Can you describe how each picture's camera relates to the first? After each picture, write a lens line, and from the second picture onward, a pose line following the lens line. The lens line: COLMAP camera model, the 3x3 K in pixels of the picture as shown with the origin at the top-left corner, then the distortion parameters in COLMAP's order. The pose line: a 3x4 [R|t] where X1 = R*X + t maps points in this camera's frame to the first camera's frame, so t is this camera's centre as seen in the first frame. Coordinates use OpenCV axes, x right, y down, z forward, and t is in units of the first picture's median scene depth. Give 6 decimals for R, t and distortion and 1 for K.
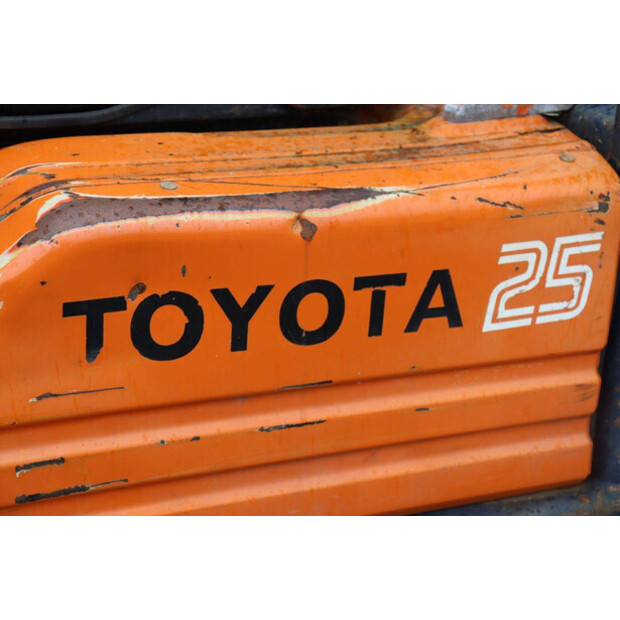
lens RADIAL K [[1152.1, 0, 306.8], [0, 1152.1, 310.5], [0, 0, 1]] dist [0.188535, 0.000000]
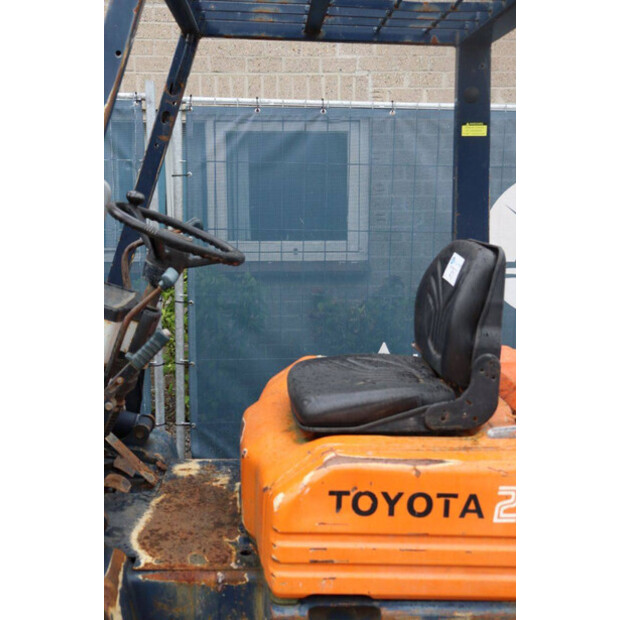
lens RADIAL K [[803.6, 0, 310.6], [0, 803.6, 308.0], [0, 0, 1]] dist [0.024293, 0.000000]
pose [[0.939630, 0.004552, -0.342163, 0.410495], [-0.108591, 0.952195, -0.285539, 0.129861], [0.324506, 0.305457, 0.895205, -0.914762]]
